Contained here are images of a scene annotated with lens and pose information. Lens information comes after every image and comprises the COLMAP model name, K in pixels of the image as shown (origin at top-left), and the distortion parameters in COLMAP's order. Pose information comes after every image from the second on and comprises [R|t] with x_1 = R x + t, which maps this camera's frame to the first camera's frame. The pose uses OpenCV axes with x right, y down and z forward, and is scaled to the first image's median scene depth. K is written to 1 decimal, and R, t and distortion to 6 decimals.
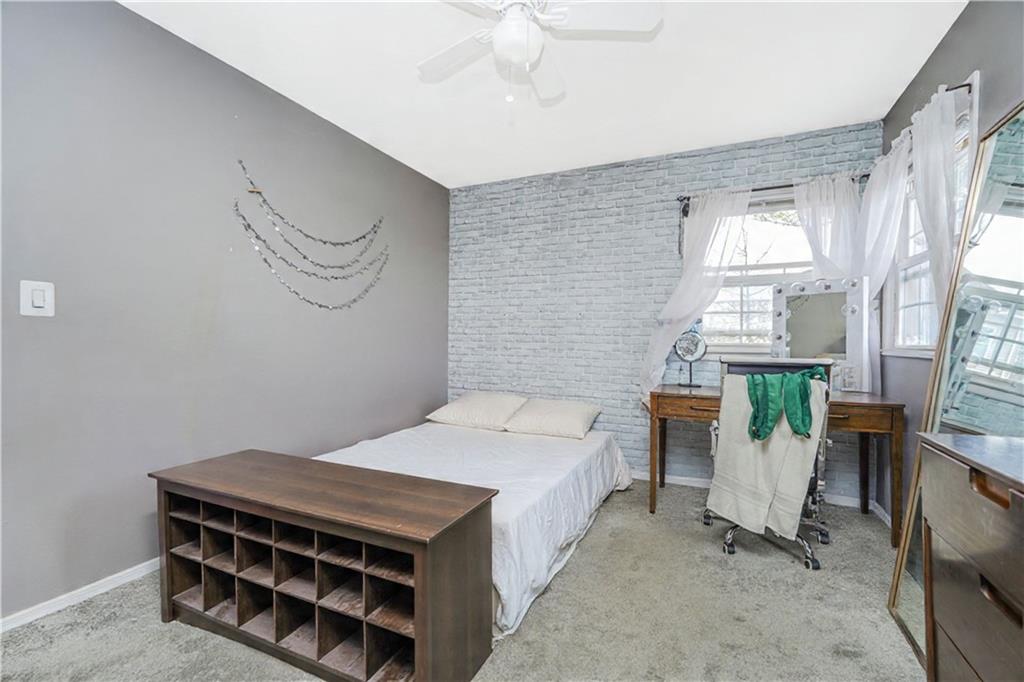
lens RADIAL K [[449.9, 0, 512.0], [0, 449.9, 341.0], [0, 0, 1]] dist [-0.028417, 0.000066]
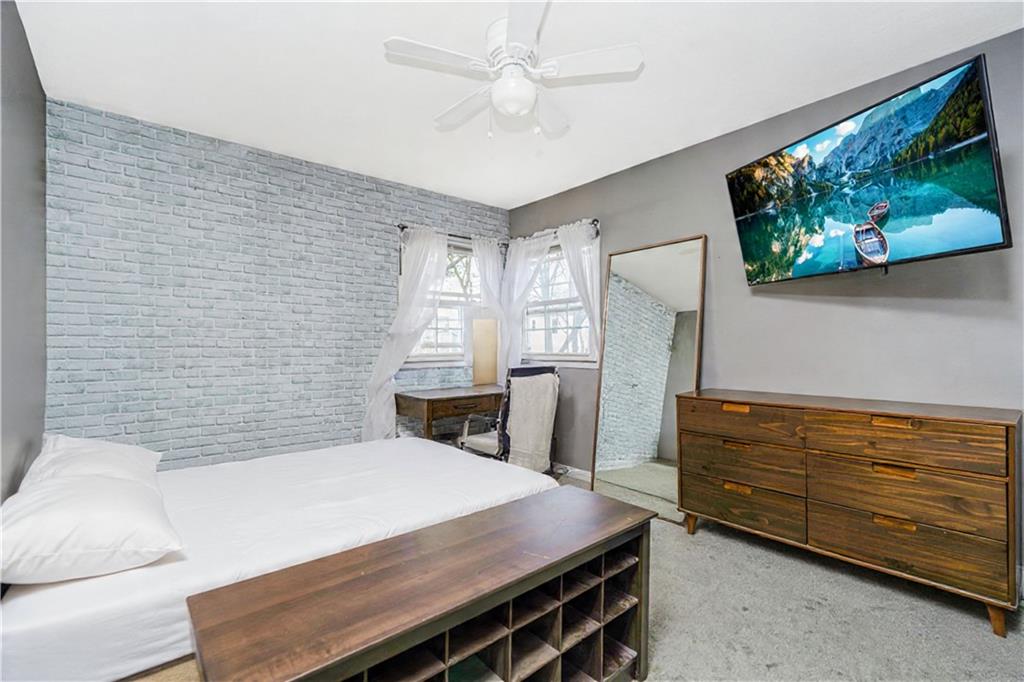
lens RADIAL K [[440.6, 0, 512.0], [0, 440.6, 341.0], [0, 0, 1]] dist [0.055241, -0.000089]
pose [[0.435891, 0.004874, 0.899986, -0.538857], [0.013849, 0.999831, -0.012122, -0.011708], [-0.899893, 0.017748, 0.435750, 0.281085]]
